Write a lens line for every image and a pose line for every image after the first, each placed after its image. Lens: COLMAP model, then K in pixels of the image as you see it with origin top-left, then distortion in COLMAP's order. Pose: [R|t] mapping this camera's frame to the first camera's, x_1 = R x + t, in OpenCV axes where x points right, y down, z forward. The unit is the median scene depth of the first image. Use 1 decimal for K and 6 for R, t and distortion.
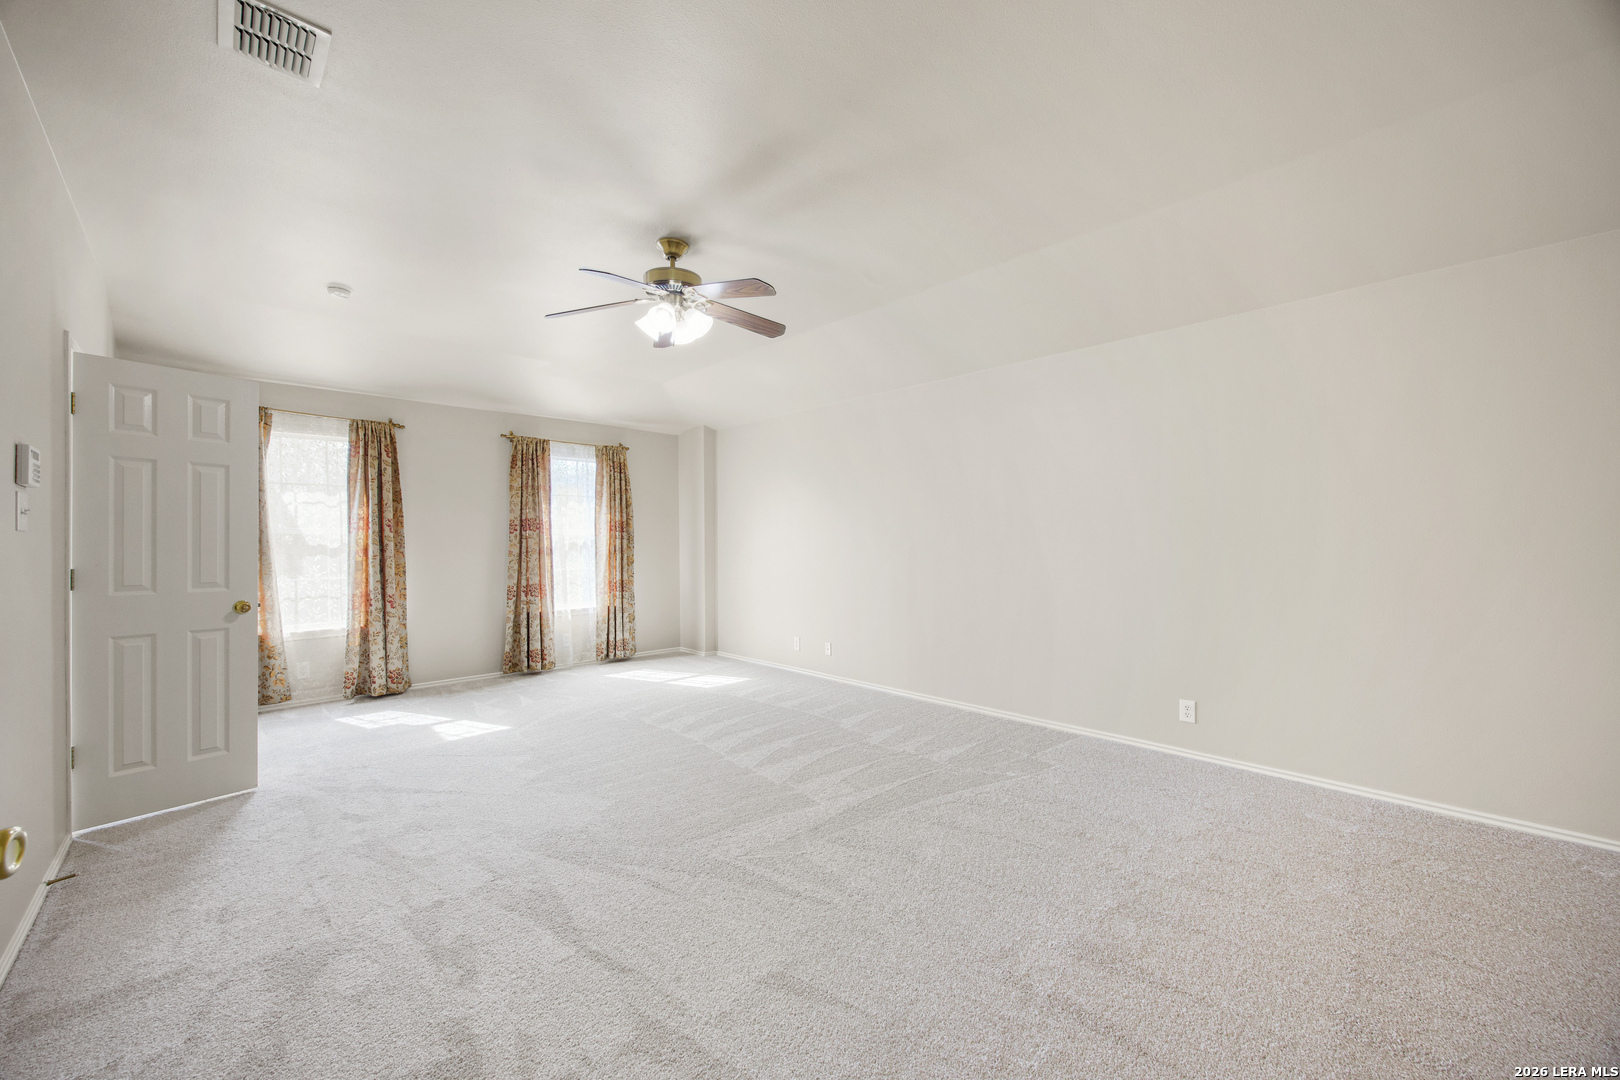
lens RADIAL K [[629.4, 0, 811.6], [0, 629.4, 539.8], [0, 0, 1]] dist [-0.000742, 0.000364]
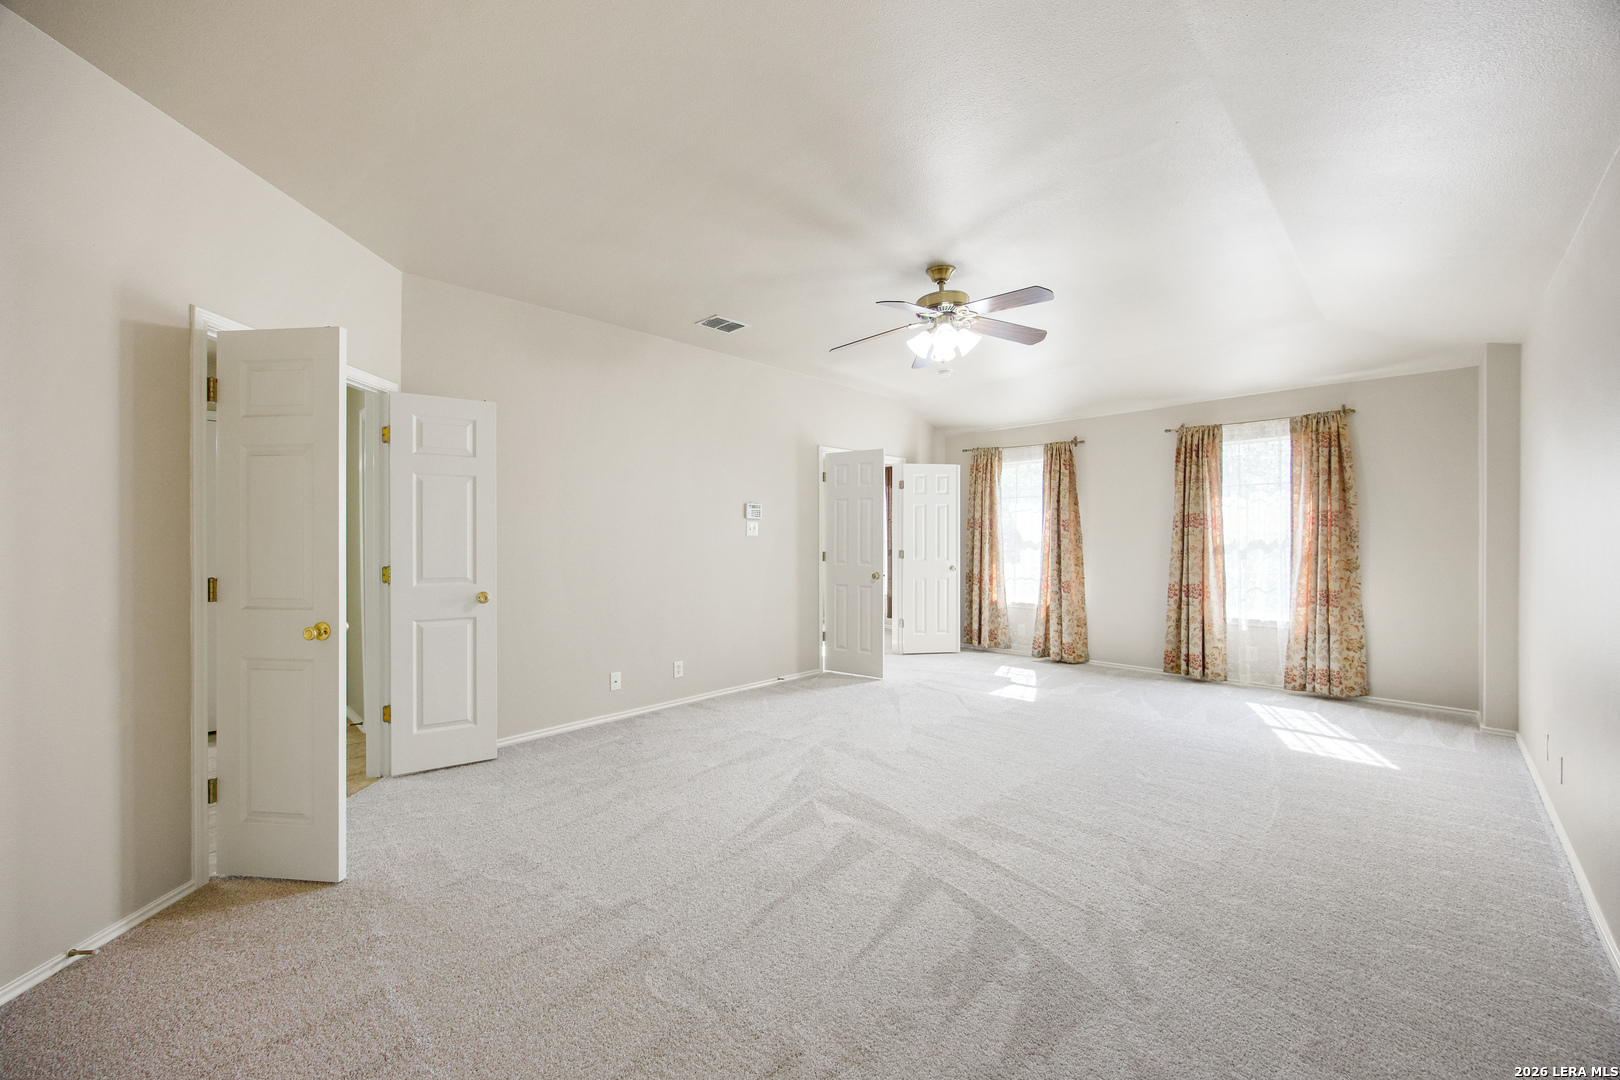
lens RADIAL K [[629.4, 0, 811.3], [0, 629.4, 542.3], [0, 0, 1]] dist [-0.000742, 0.000364]
pose [[0.019164, 0.011115, -0.999755, 0.479674], [0.004633, 0.999926, 0.011206, -0.004900], [0.999806, -0.004846, 0.019111, 0.419303]]
